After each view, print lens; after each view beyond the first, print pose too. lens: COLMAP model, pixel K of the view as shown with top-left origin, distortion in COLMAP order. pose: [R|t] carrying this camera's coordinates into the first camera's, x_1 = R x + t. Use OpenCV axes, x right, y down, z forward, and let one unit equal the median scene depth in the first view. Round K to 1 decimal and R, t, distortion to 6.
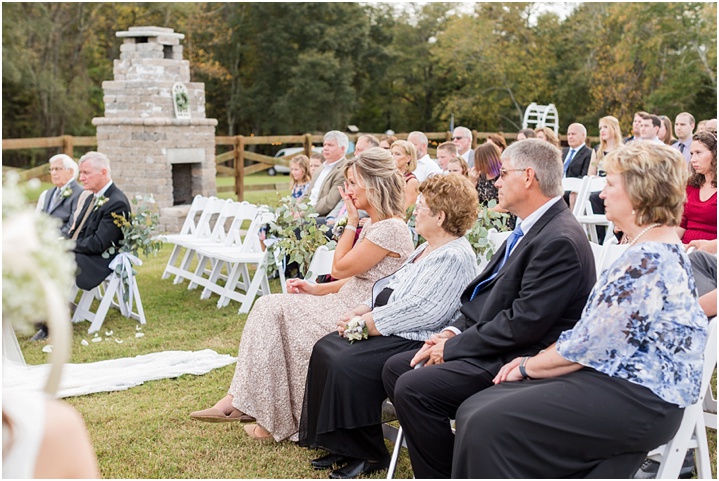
lens RADIAL K [[1265.2, 0, 414.5], [0, 1265.2, 296.6], [0, 0, 1]] dist [0.047470, -0.043660]
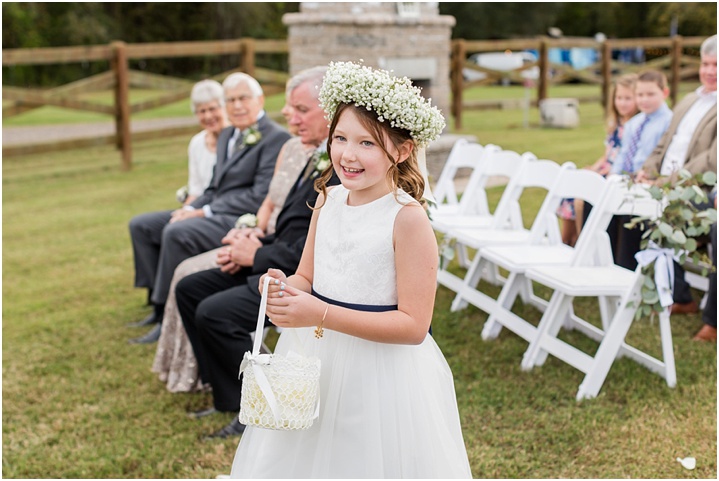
lens RADIAL K [[1062.8, 0, 359.5], [0, 1062.8, 240.5], [0, 0, 1]] dist [0.014513, -0.050862]
pose [[0.988313, 0.034204, -0.148550, -0.115484], [-0.025173, 0.997743, 0.062254, -0.051117], [0.150344, -0.057787, 0.986943, 0.399718]]
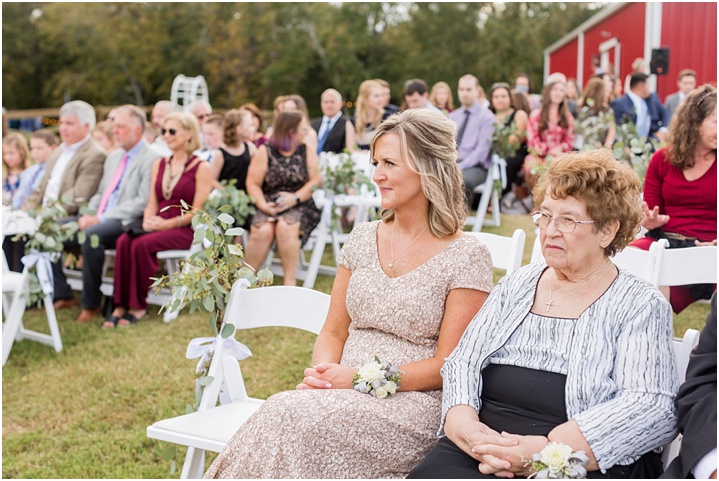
lens RADIAL K [[1062.8, 0, 359.5], [0, 1062.8, 240.5], [0, 0, 1]] dist [0.014513, -0.050862]
pose [[0.927883, -0.062764, 0.367552, -0.112862], [0.065716, 0.997828, 0.004492, -0.031265], [-0.367035, 0.019986, 0.929992, 0.275239]]
